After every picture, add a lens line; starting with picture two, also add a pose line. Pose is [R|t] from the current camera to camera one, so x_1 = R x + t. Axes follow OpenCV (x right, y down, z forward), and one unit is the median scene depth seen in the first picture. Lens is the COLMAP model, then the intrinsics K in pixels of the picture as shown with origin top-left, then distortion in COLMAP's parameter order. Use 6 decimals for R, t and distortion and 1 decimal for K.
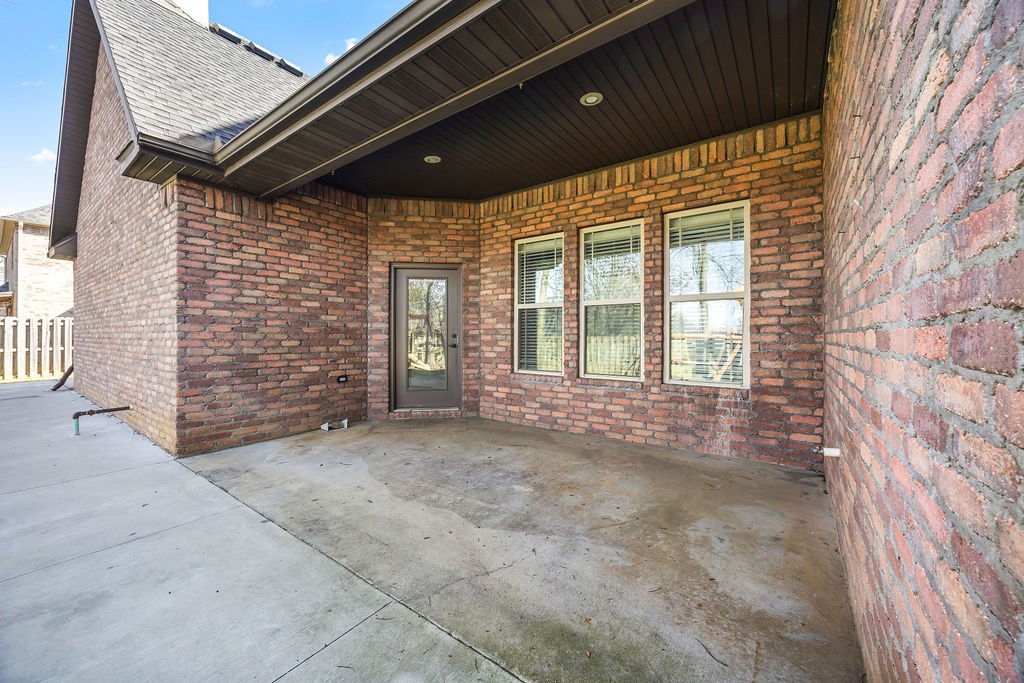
lens RADIAL K [[389.5, 0, 509.4], [0, 389.5, 338.5], [0, 0, 1]] dist [-0.003069, 0.000255]
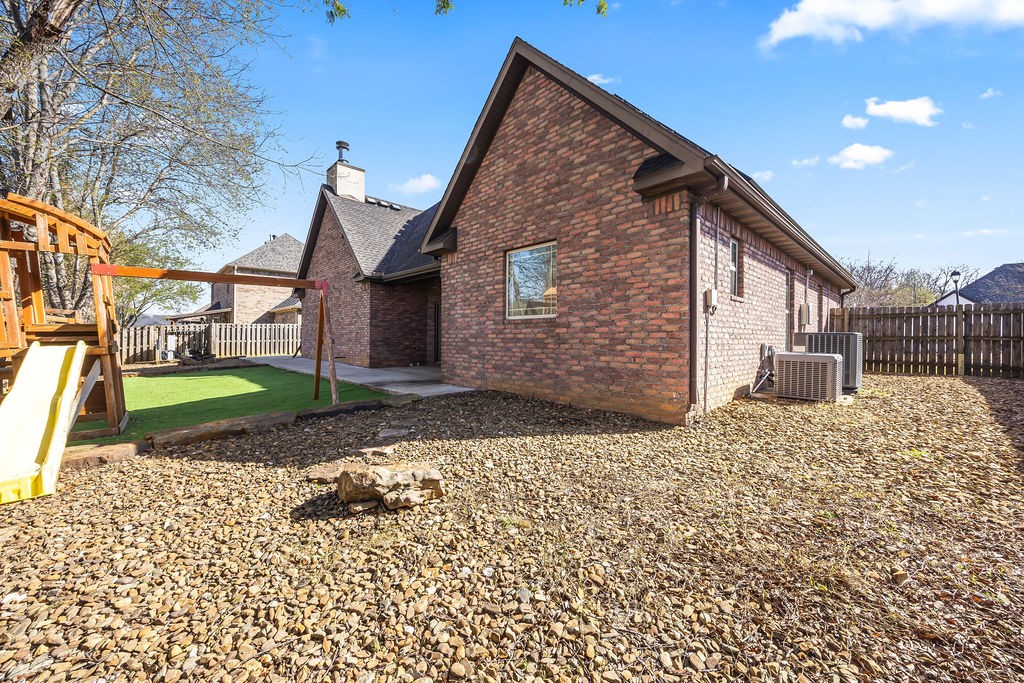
lens RADIAL K [[389.5, 0, 513.4], [0, 389.5, 338.9], [0, 0, 1]] dist [-0.003069, 0.000255]
pose [[0.989511, 0.000301, -0.144456, 0.657667], [-0.001016, 0.999988, -0.004873, 0.060070], [0.144453, 0.004969, 0.989499, -1.675457]]
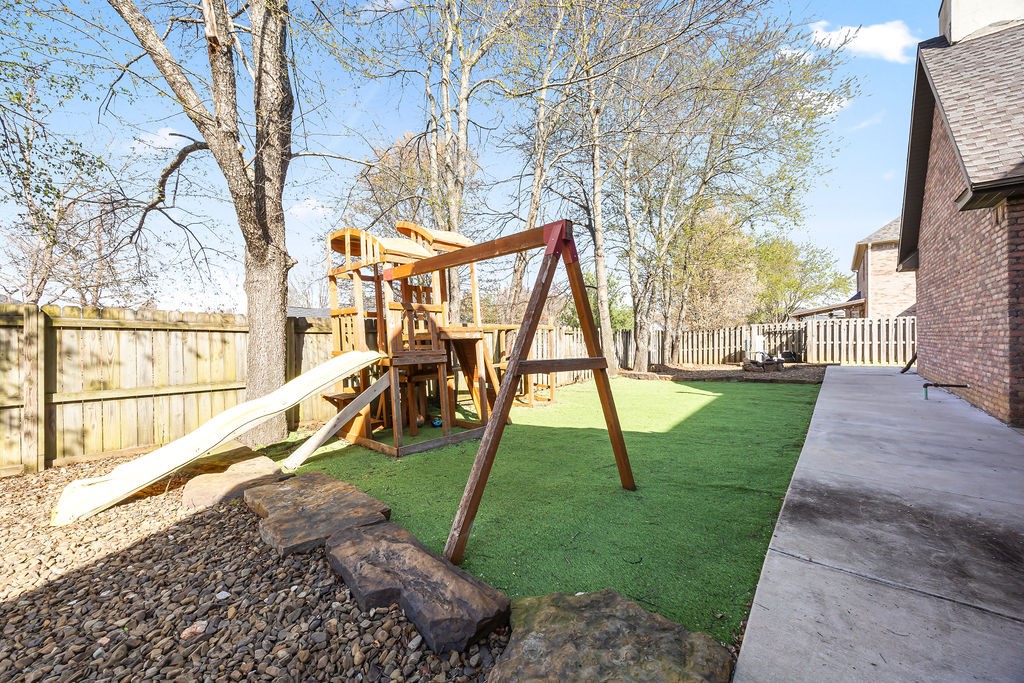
lens RADIAL K [[389.5, 0, 510.2], [0, 389.5, 331.6], [0, 0, 1]] dist [-0.003069, 0.000255]
pose [[-0.067409, -0.011195, -0.997663, 0.396689], [-0.000084, 0.999937, -0.011215, 0.017135], [0.997725, -0.000672, -0.067406, -0.411334]]
